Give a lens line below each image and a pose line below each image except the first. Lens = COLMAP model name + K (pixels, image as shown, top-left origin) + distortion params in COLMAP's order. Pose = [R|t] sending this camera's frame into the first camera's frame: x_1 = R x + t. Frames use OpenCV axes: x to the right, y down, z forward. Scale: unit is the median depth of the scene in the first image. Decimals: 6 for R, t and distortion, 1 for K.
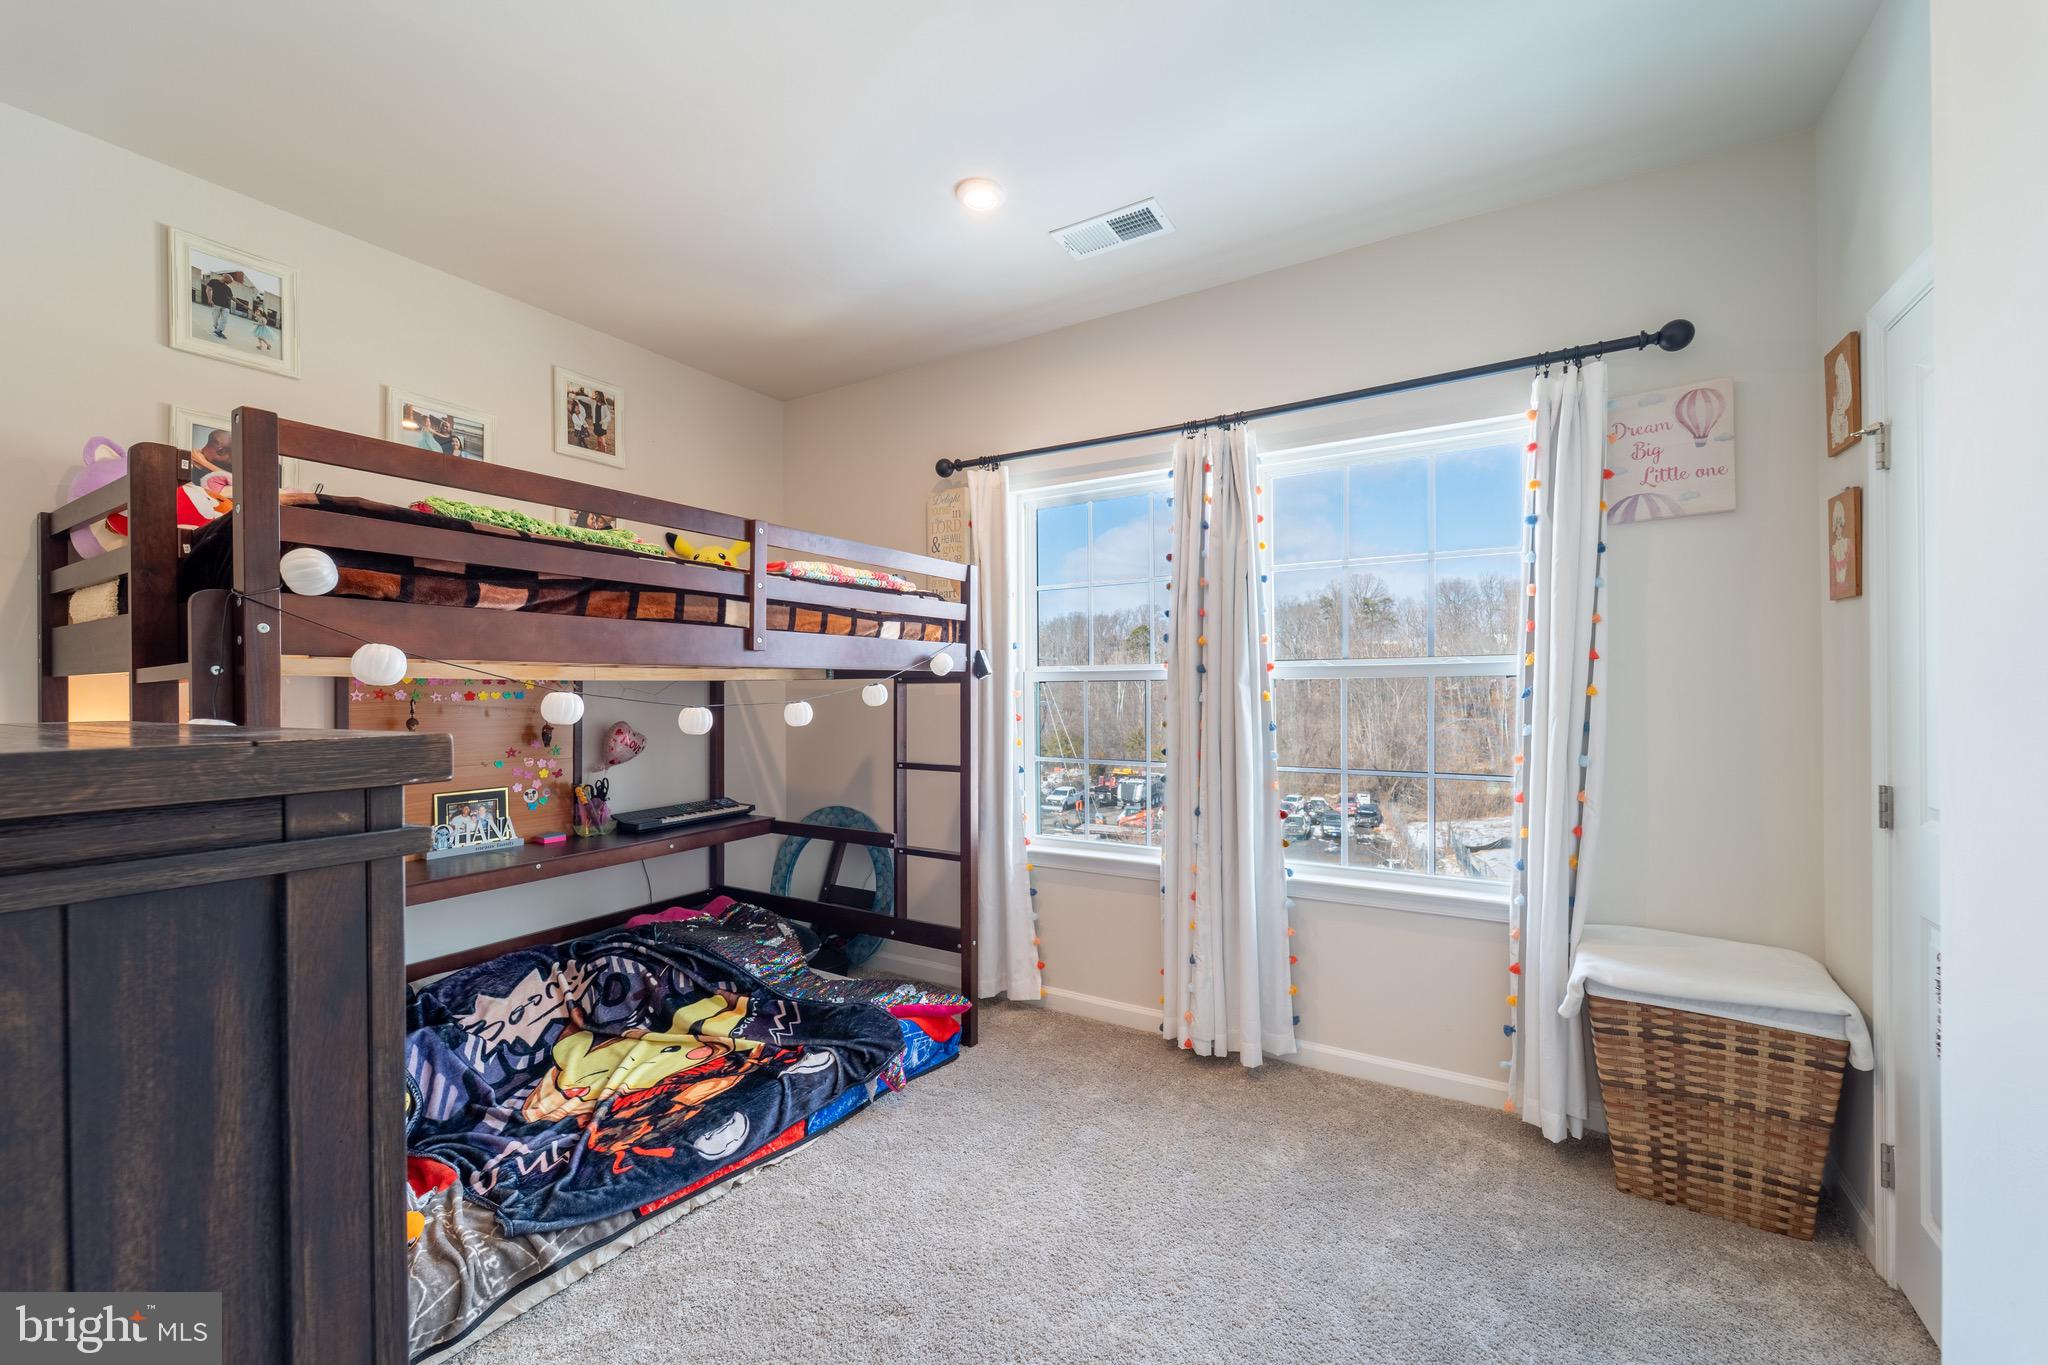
lens RADIAL K [[814.0, 0, 1023.7], [0, 814.0, 695.8], [0, 0, 1]] dist [0.002841, -0.001435]
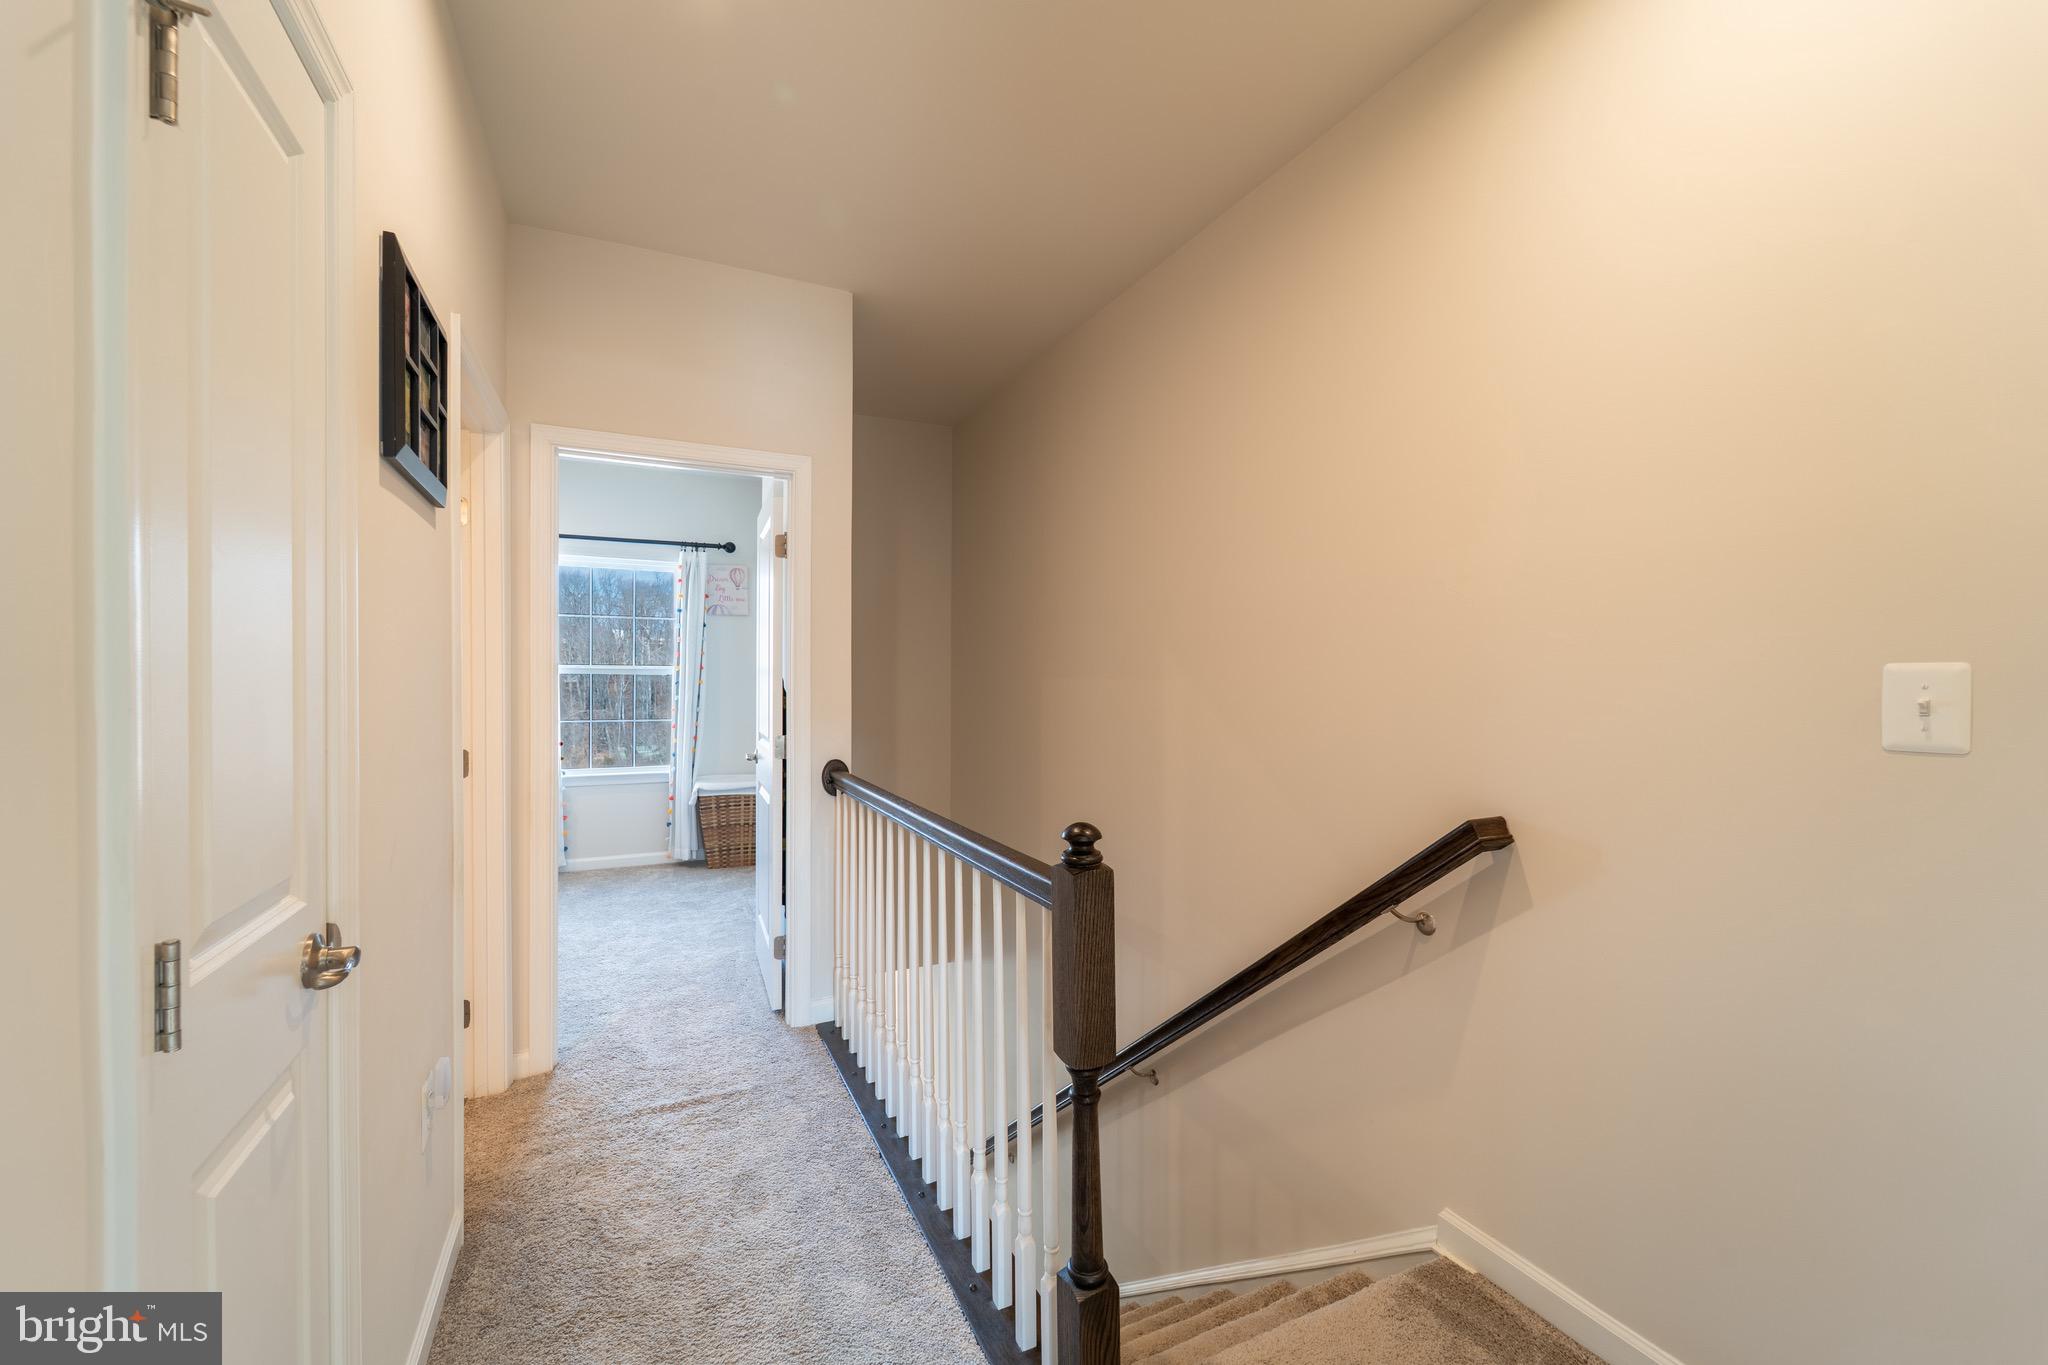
lens RADIAL K [[814.0, 0, 1023.7], [0, 814.0, 686.6], [0, 0, 1]] dist [0.002841, -0.001435]
pose [[0.545119, 0.006724, 0.838332, -0.858941], [-0.005290, 0.999976, -0.004581, 0.016879], [-0.838342, -0.001937, 0.545141, -1.195189]]
